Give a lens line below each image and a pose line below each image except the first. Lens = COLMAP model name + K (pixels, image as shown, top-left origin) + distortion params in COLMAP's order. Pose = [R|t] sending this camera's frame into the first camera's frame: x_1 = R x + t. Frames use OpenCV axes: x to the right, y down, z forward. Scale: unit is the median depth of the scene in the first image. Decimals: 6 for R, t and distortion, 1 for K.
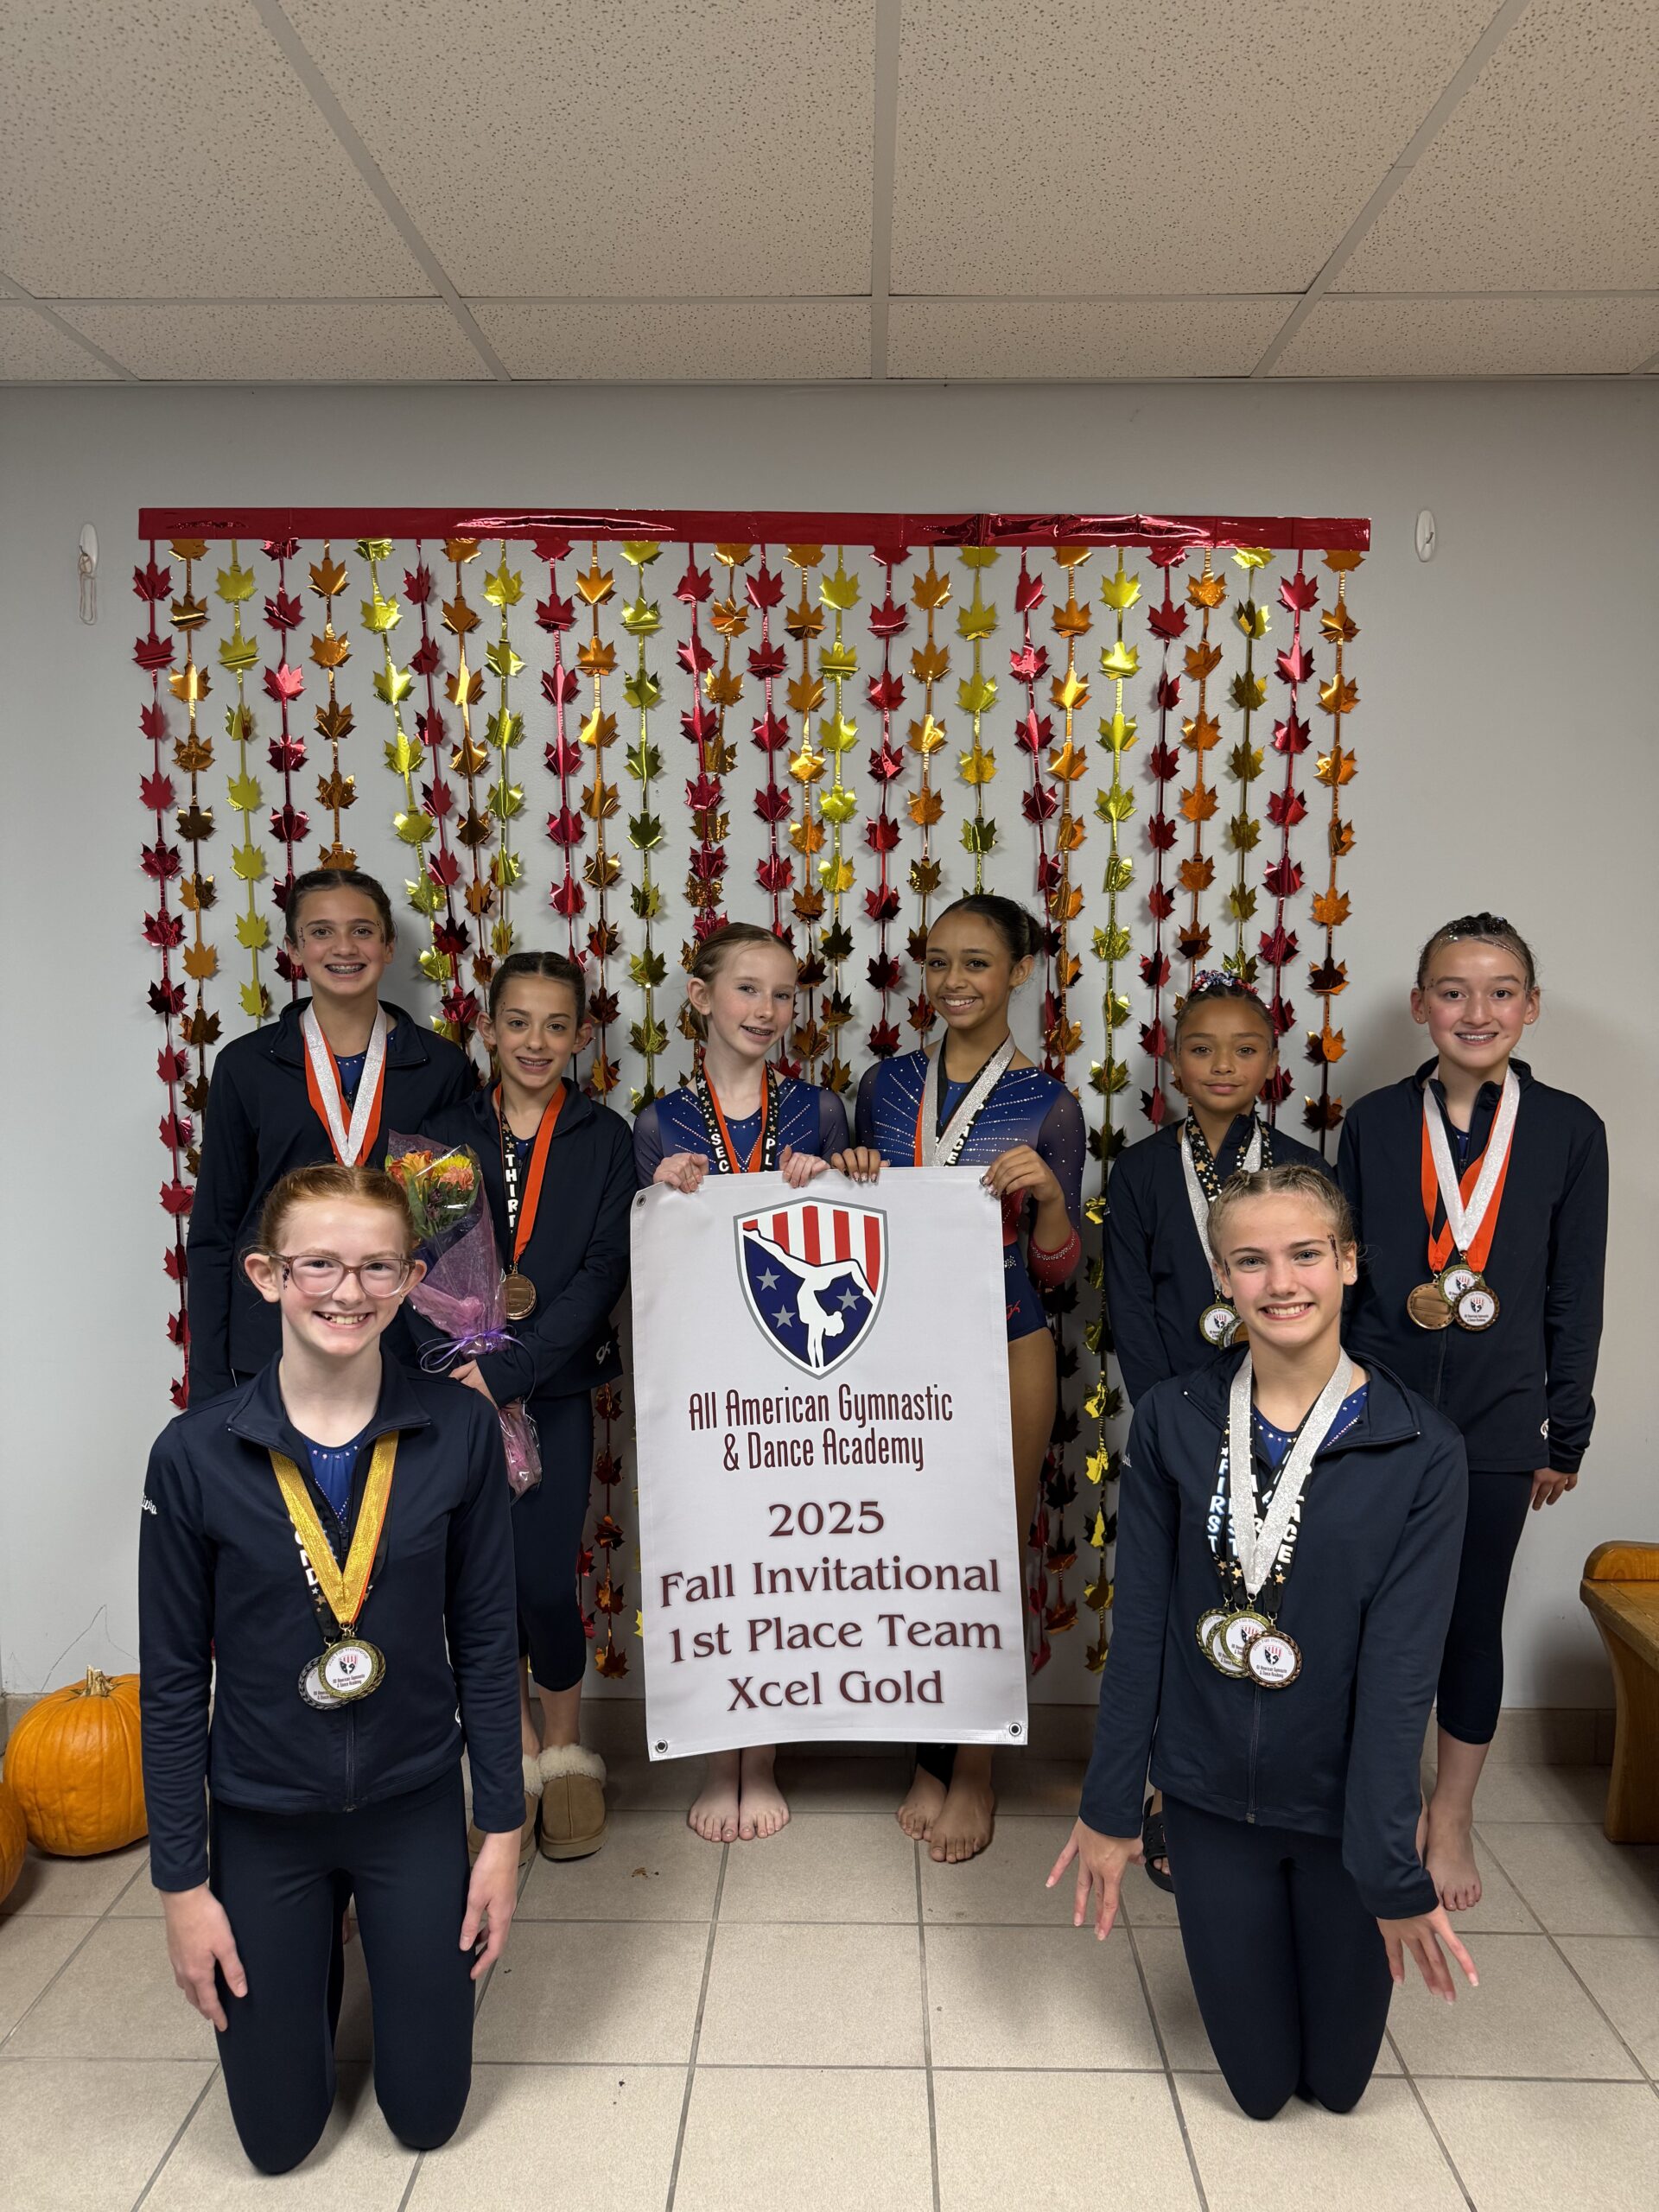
lens RADIAL K [[1556.1, 0, 823.2], [0, 1556.1, 1119.1], [0, 0, 1]] dist [0.019679, -0.035326]
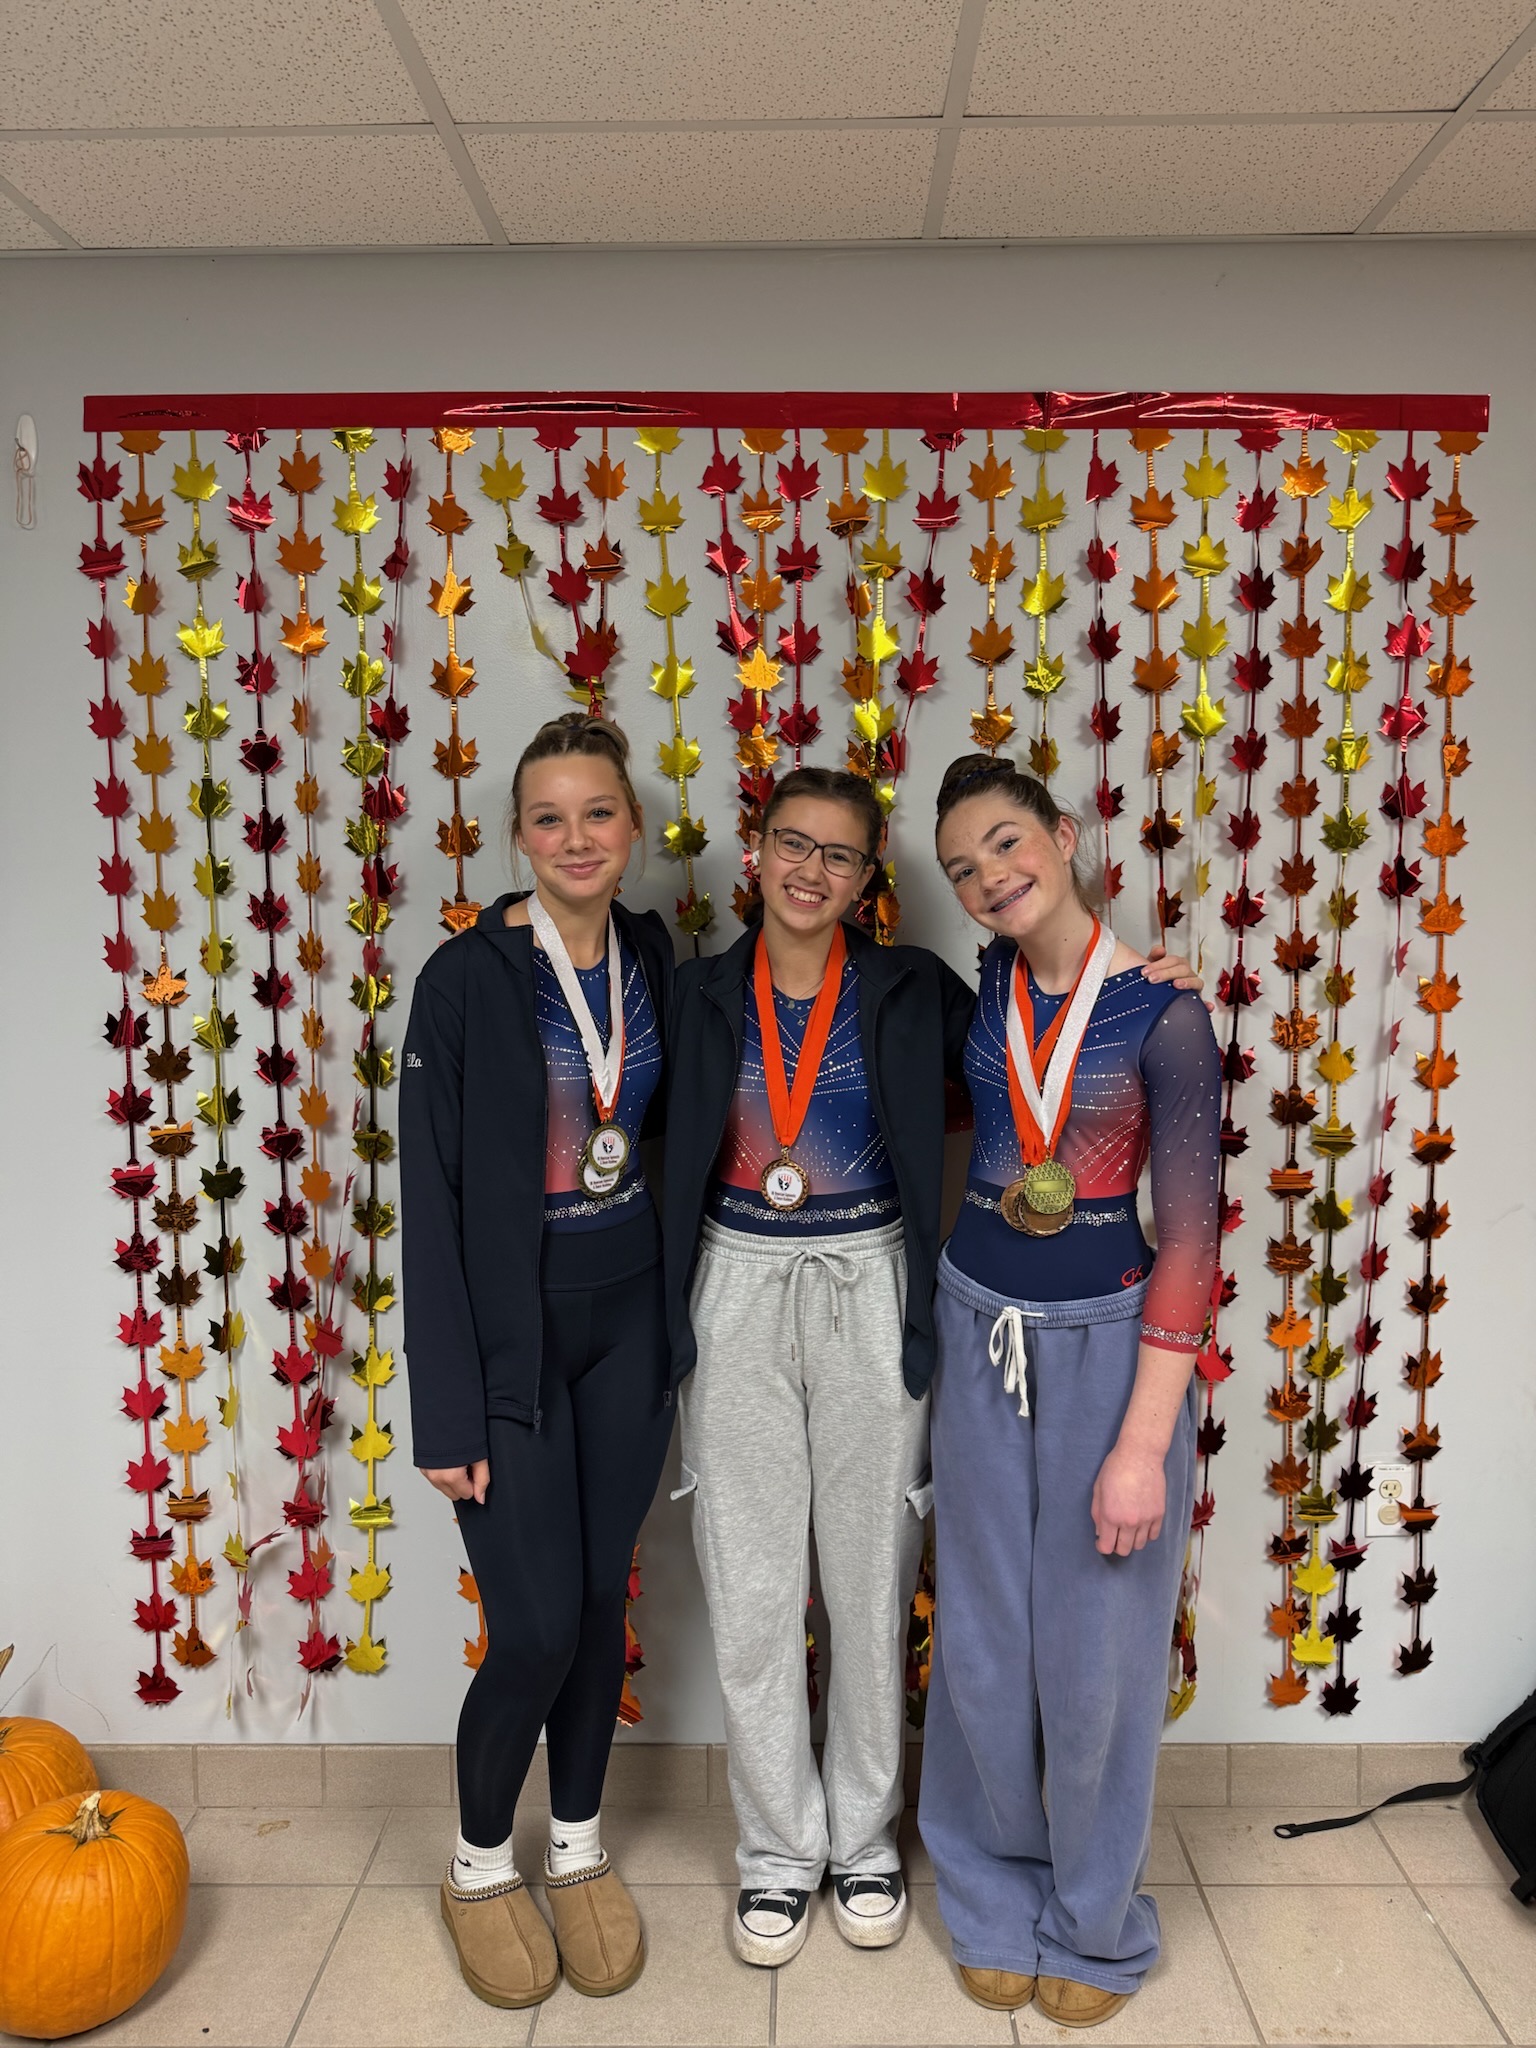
lens RADIAL K [[1440.7, 0, 779.0], [0, 1440.7, 1027.3], [0, 0, 1]] dist [0.019679, -0.035326]
pose [[0.999899, -0.011684, 0.008130, -0.059667], [0.011791, 0.999843, -0.013228, -0.022046], [-0.007974, 0.013323, 0.999879, 0.193495]]
